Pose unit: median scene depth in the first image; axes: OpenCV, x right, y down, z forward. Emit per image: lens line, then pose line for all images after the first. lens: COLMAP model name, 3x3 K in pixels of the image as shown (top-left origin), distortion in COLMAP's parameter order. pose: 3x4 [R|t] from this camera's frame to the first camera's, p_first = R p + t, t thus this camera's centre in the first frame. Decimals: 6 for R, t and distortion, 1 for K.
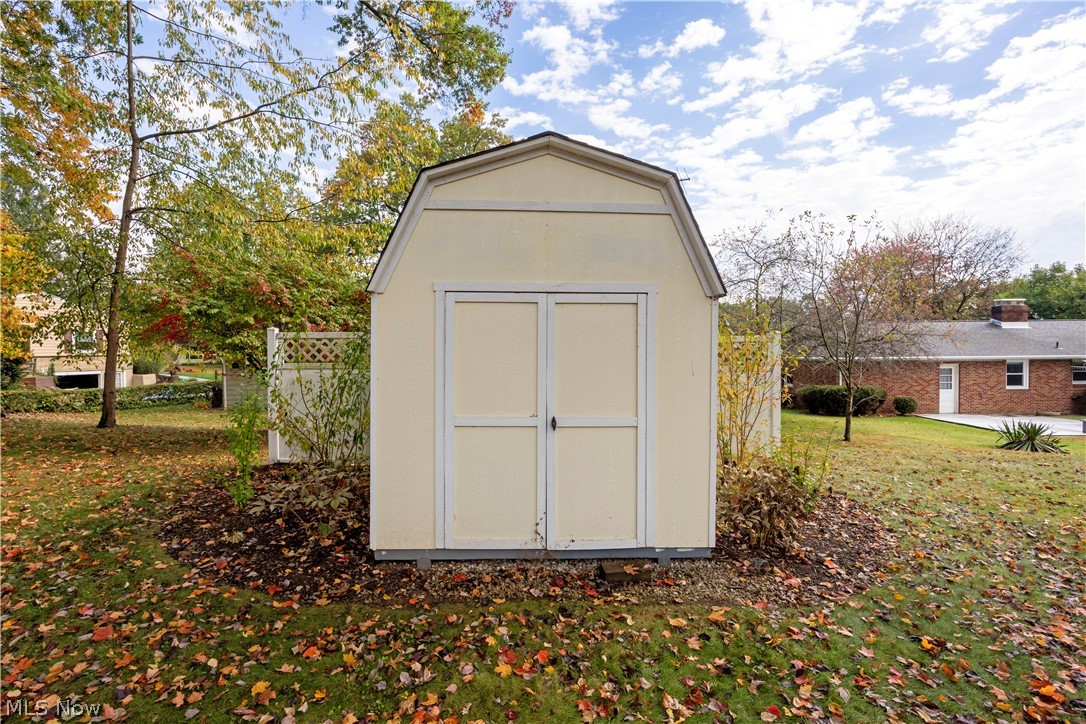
lens RADIAL K [[484.6, 0, 541.3], [0, 484.6, 358.3], [0, 0, 1]] dist [-0.010672, 0.000052]
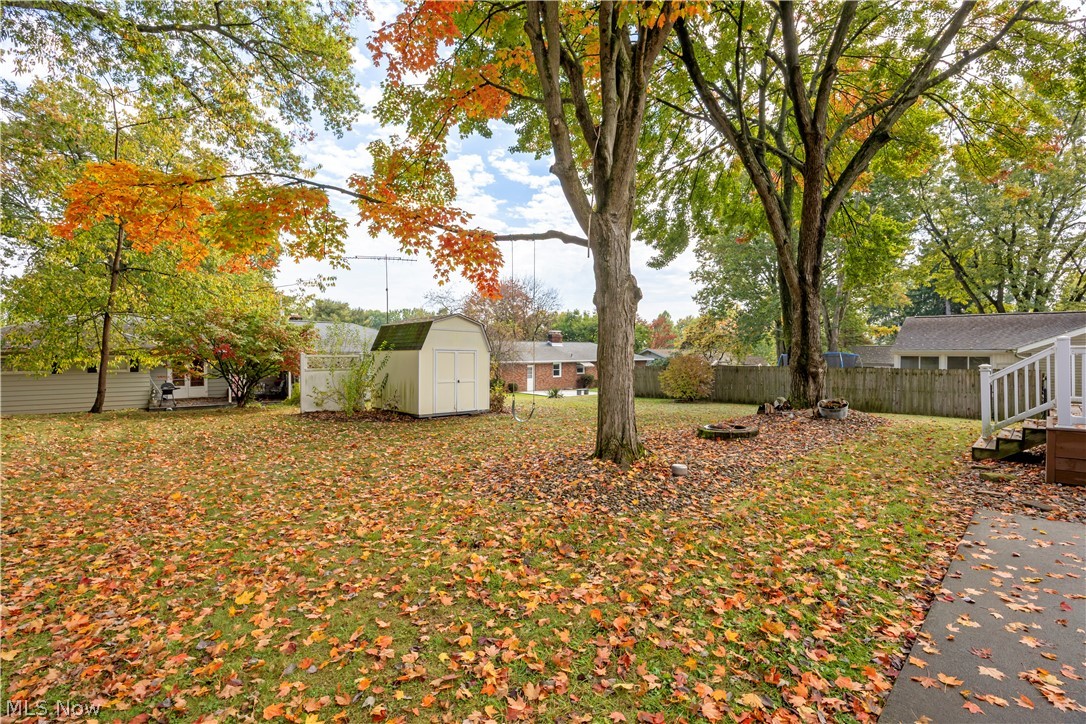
lens RADIAL K [[484.6, 0, 541.9], [0, 484.6, 359.5], [0, 0, 1]] dist [-0.010672, 0.000052]
pose [[0.747647, -0.004325, 0.664082, -0.401605], [0.006577, 0.999978, -0.000891, -0.008387], [-0.664063, 0.005034, 0.747659, -0.473562]]
